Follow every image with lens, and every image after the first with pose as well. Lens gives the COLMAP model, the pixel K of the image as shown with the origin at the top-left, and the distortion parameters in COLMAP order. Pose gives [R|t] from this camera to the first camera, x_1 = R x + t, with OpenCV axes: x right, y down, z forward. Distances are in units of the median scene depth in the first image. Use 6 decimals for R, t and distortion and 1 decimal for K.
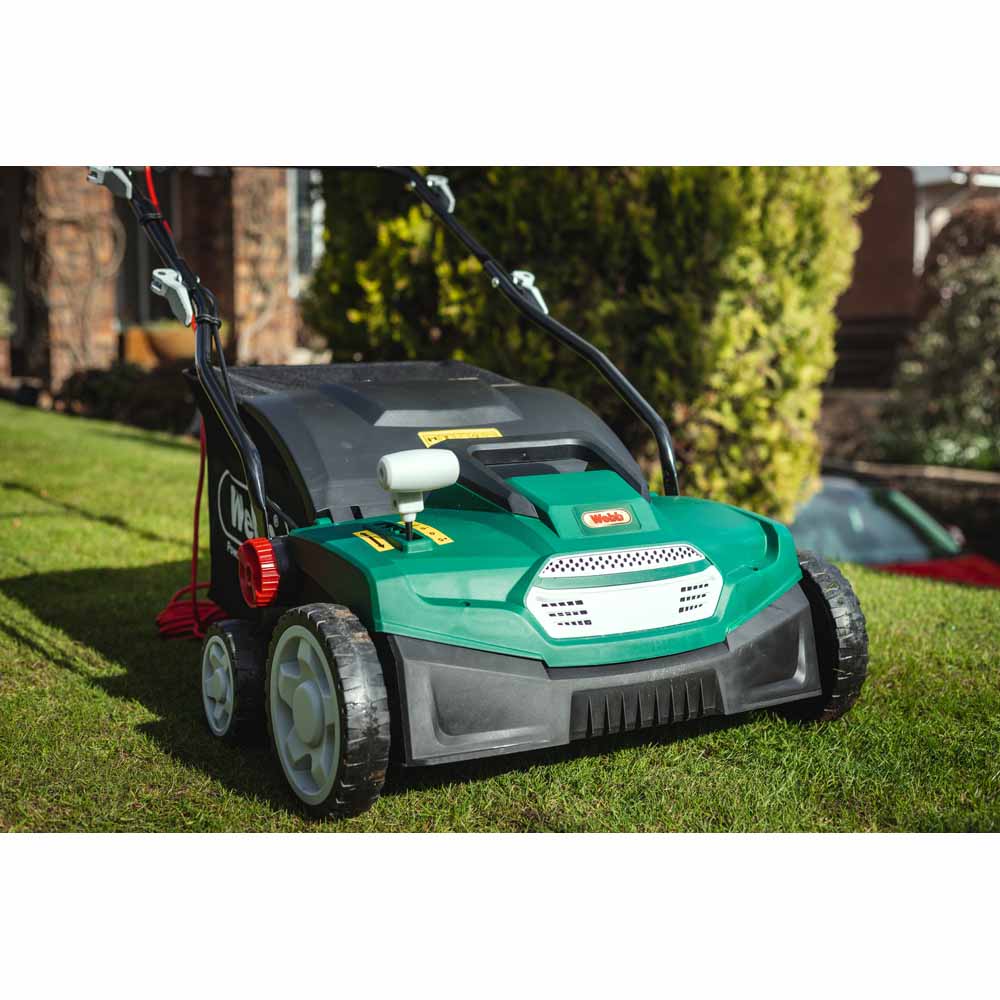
lens RADIAL K [[1589.0, 0, 501.2], [0, 1589.0, 500.4], [0, 0, 1]] dist [-0.004814, 0.000000]
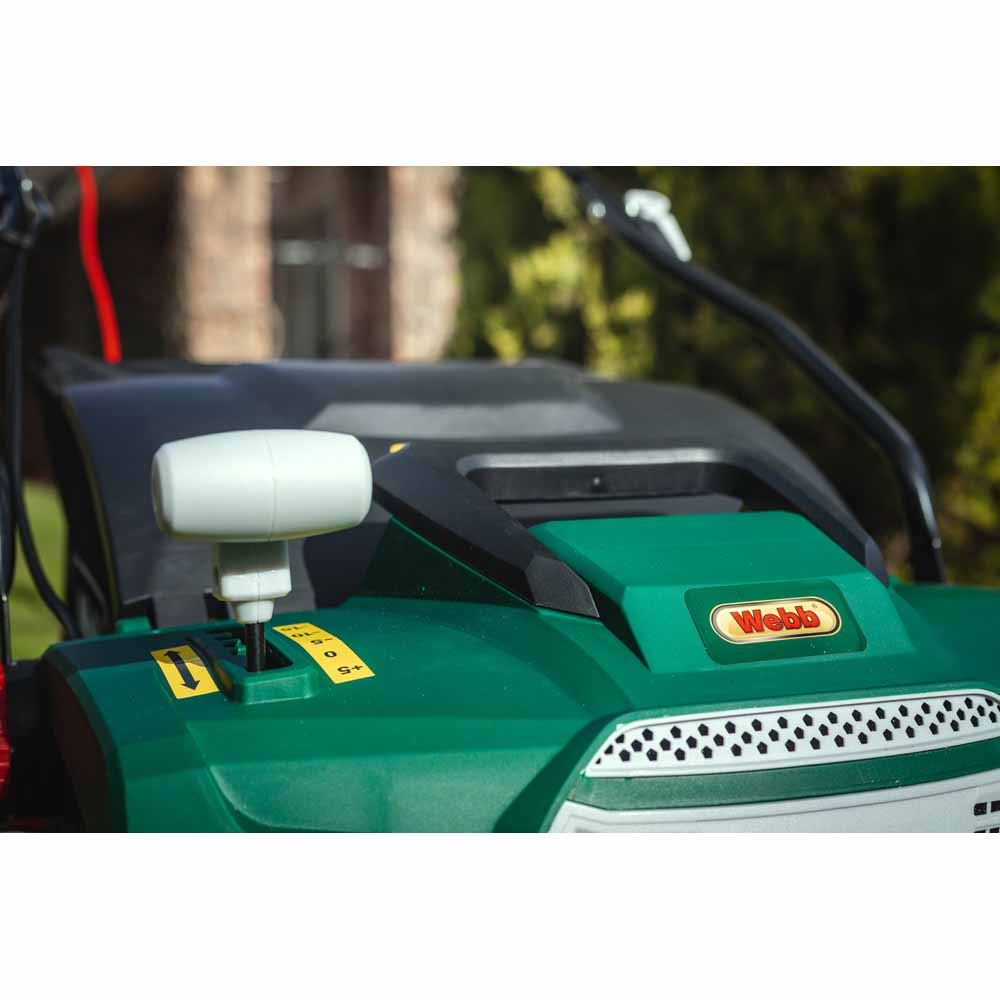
lens RADIAL K [[1589.0, 0, 497.9], [0, 1589.0, 503.7], [0, 0, 1]] dist [-0.004814, 0.000000]
pose [[0.990439, -0.001169, -0.137948, 0.053029], [-0.009836, 0.996821, -0.079068, 0.014292], [0.137602, 0.079669, 0.987278, 0.606775]]
